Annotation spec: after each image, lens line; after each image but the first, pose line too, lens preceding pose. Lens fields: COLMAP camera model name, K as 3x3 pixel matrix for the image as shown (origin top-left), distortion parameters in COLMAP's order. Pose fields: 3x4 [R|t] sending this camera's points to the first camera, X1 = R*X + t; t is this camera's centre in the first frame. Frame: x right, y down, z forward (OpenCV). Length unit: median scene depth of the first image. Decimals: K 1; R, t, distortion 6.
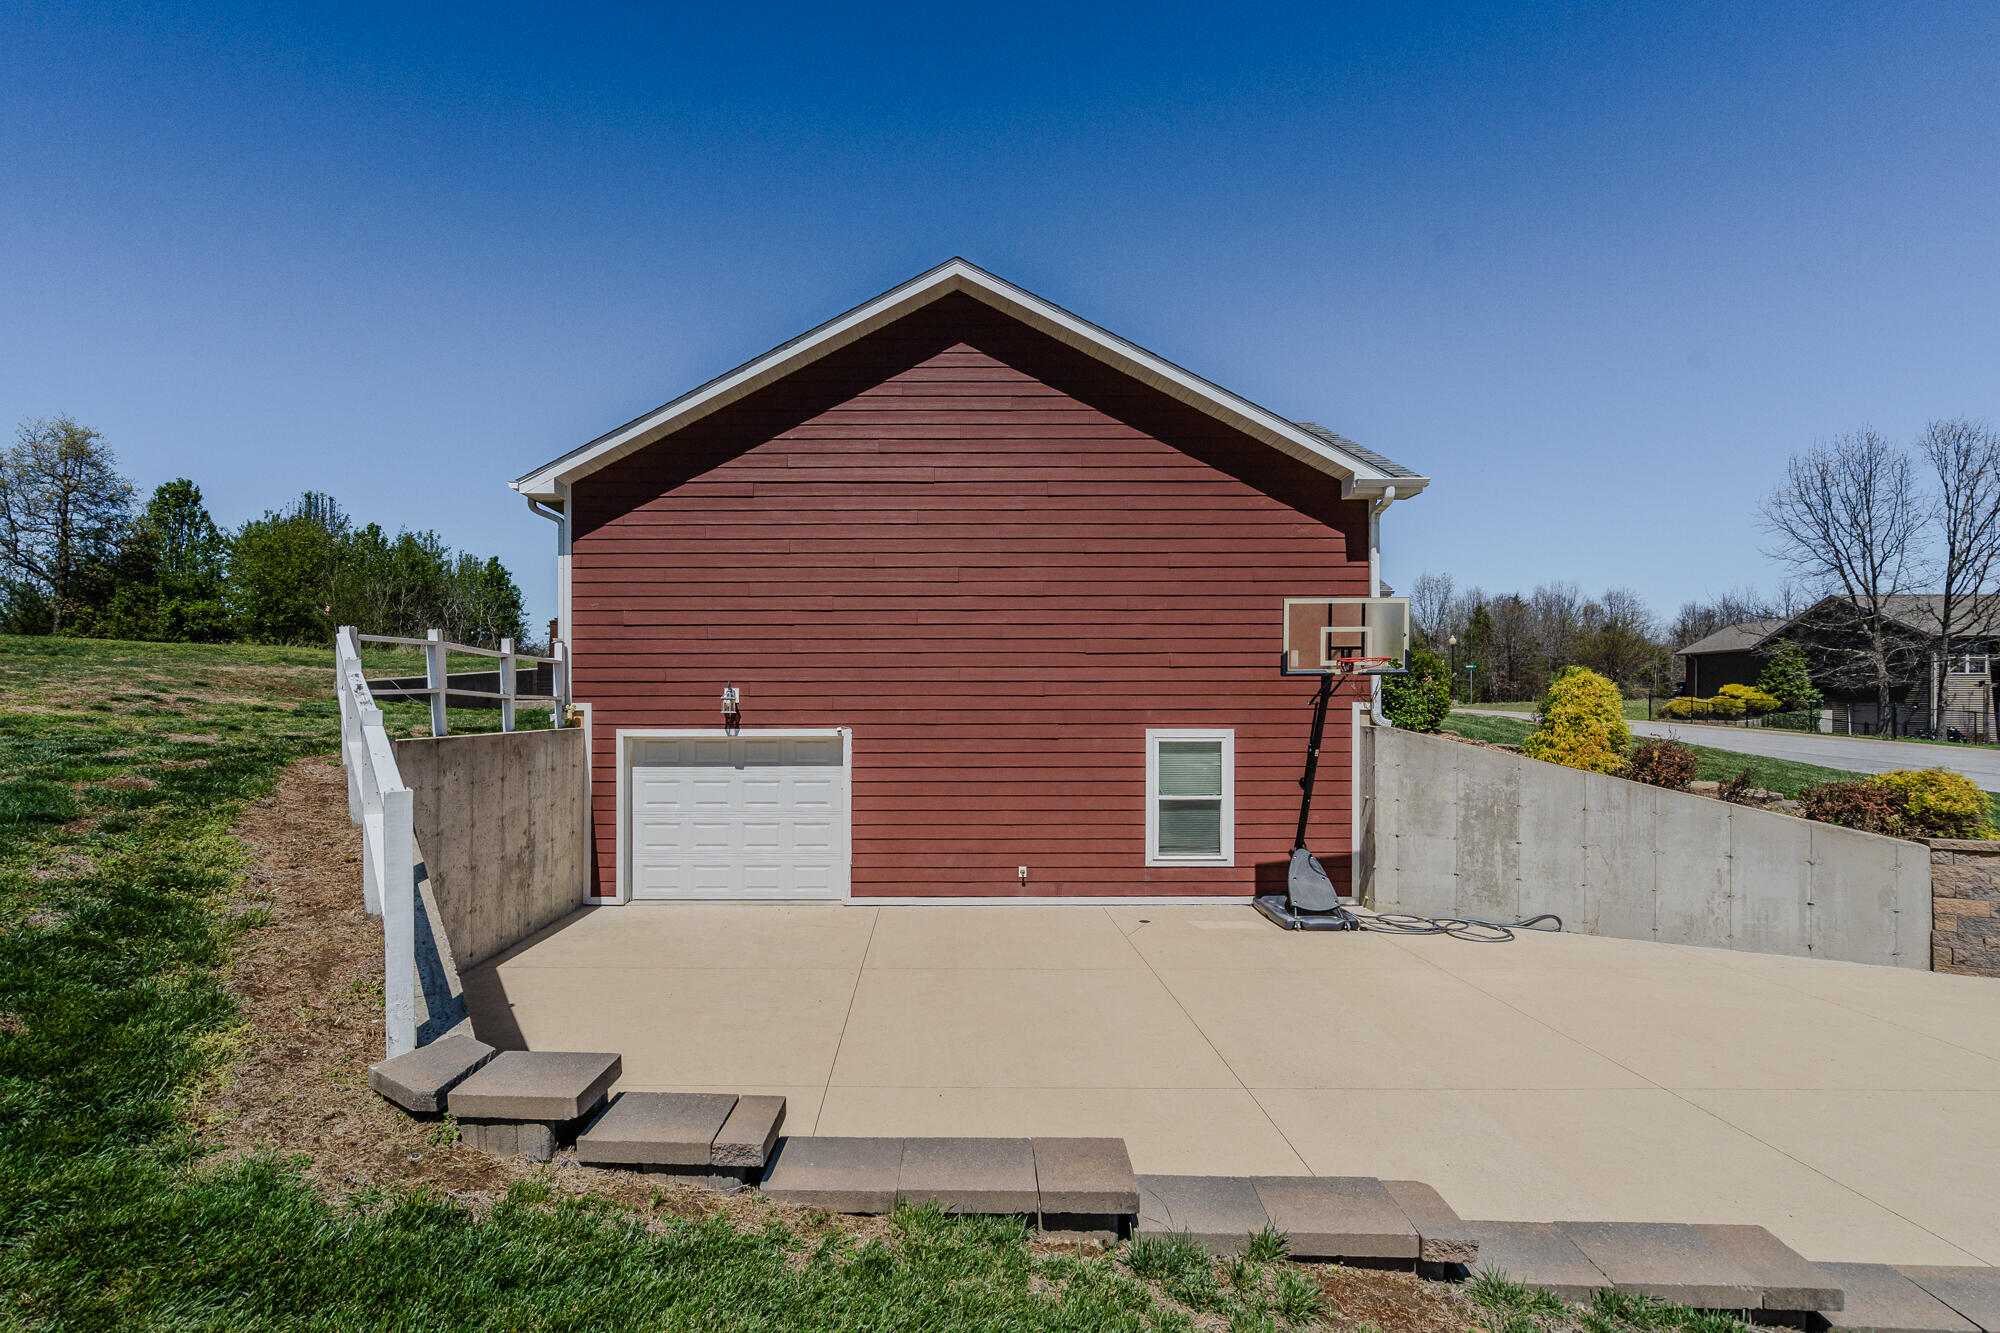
lens RADIAL K [[954.6, 0, 813.2], [0, 954.6, 664.5], [0, 0, 1]] dist [0.016347, -0.000085]
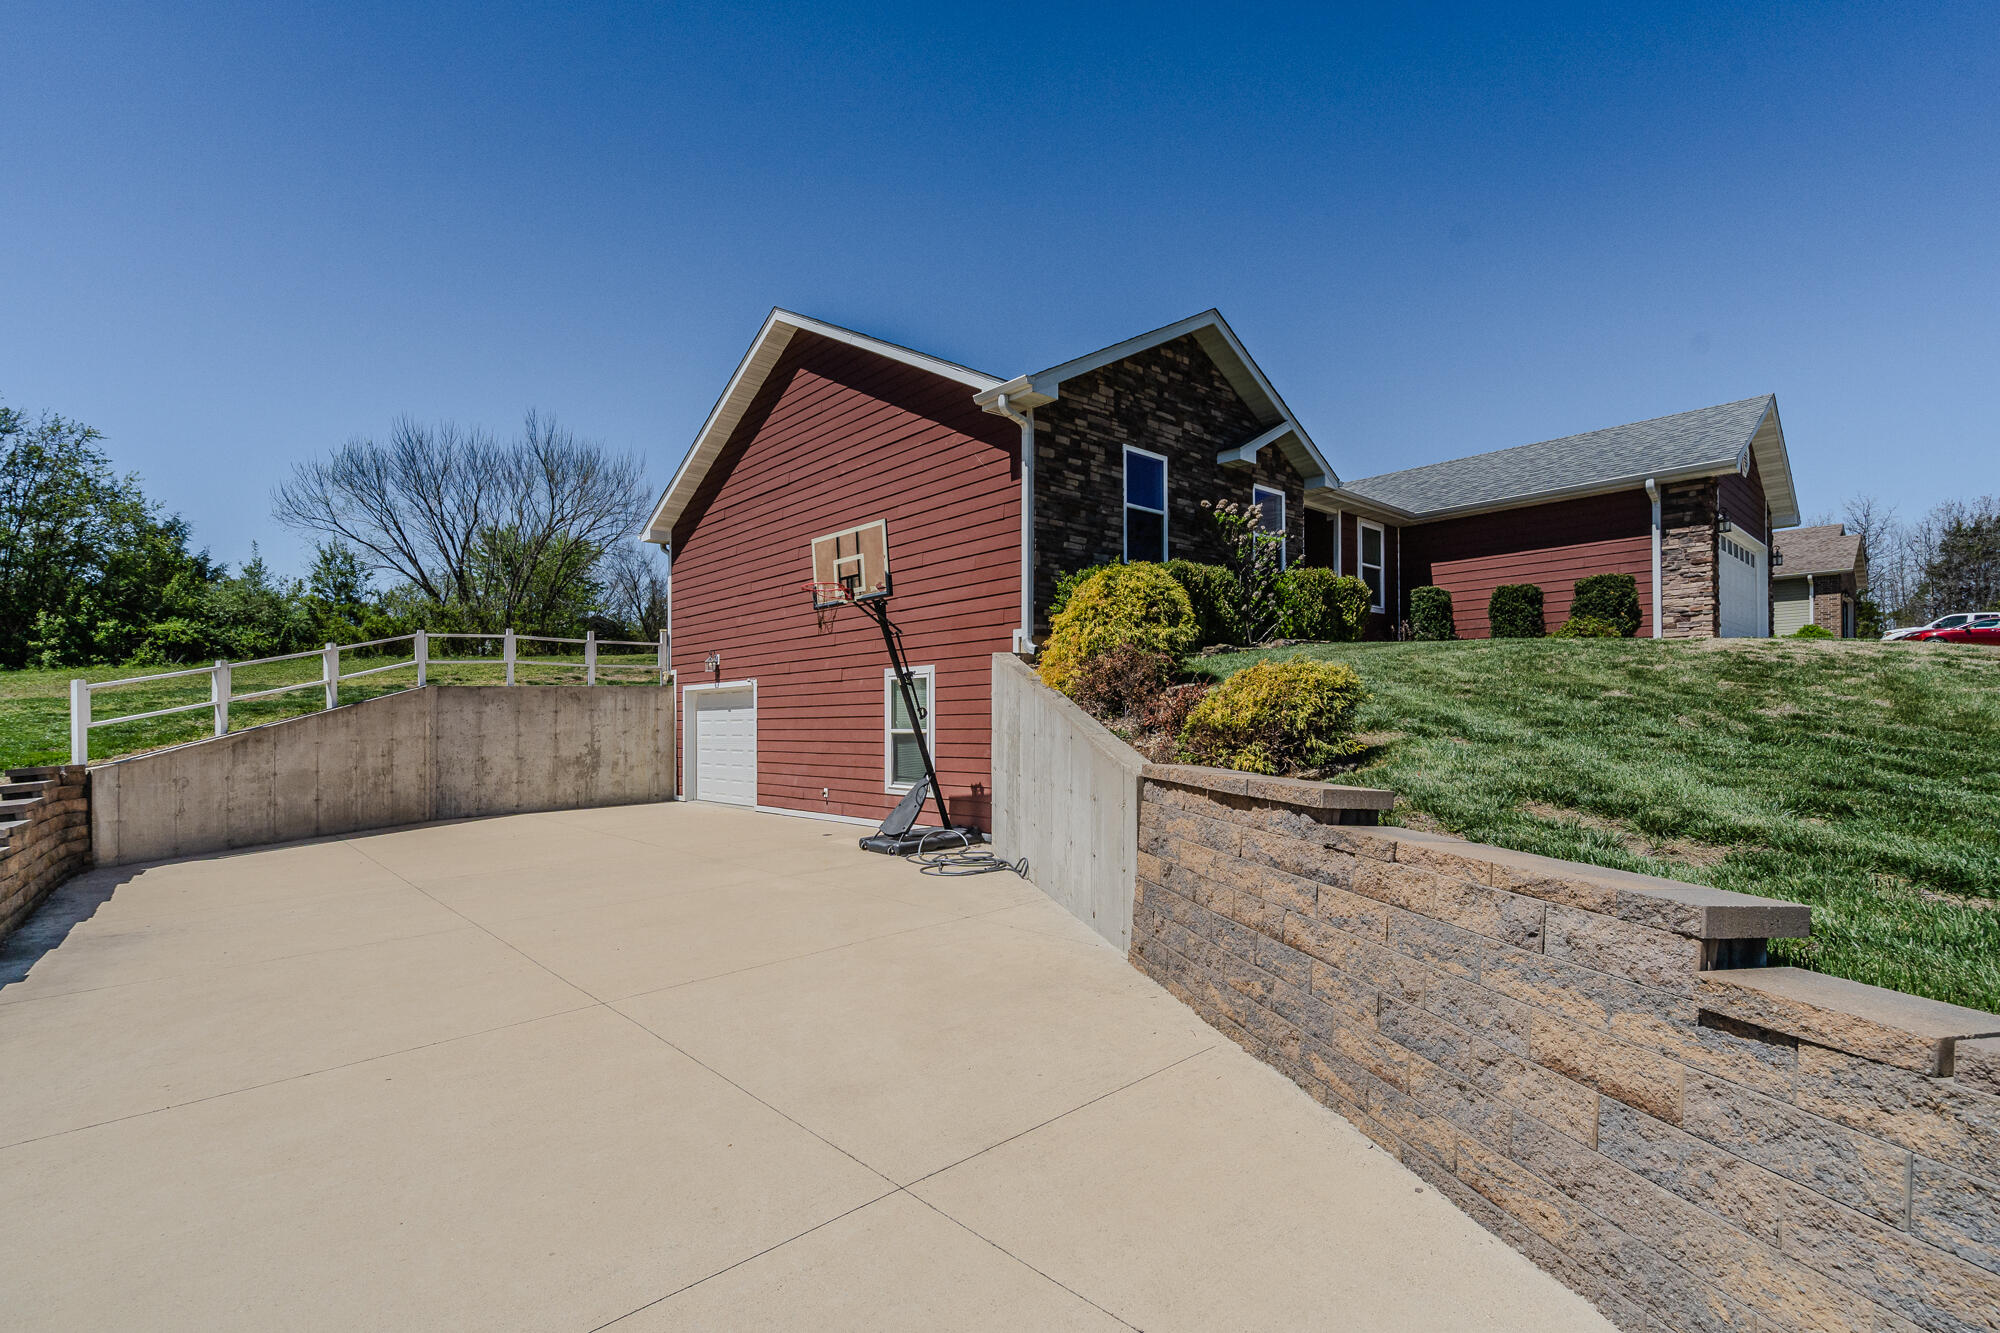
lens RADIAL K [[908.2, 0, 1011.5], [0, 908.2, 715.0], [0, 0, 1]] dist [-0.004300, -0.000165]
pose [[0.682609, -0.012029, -0.730685, 1.204927], [0.043579, 0.998755, 0.024269, 0.100452], [0.729483, -0.048409, 0.682284, 0.384802]]
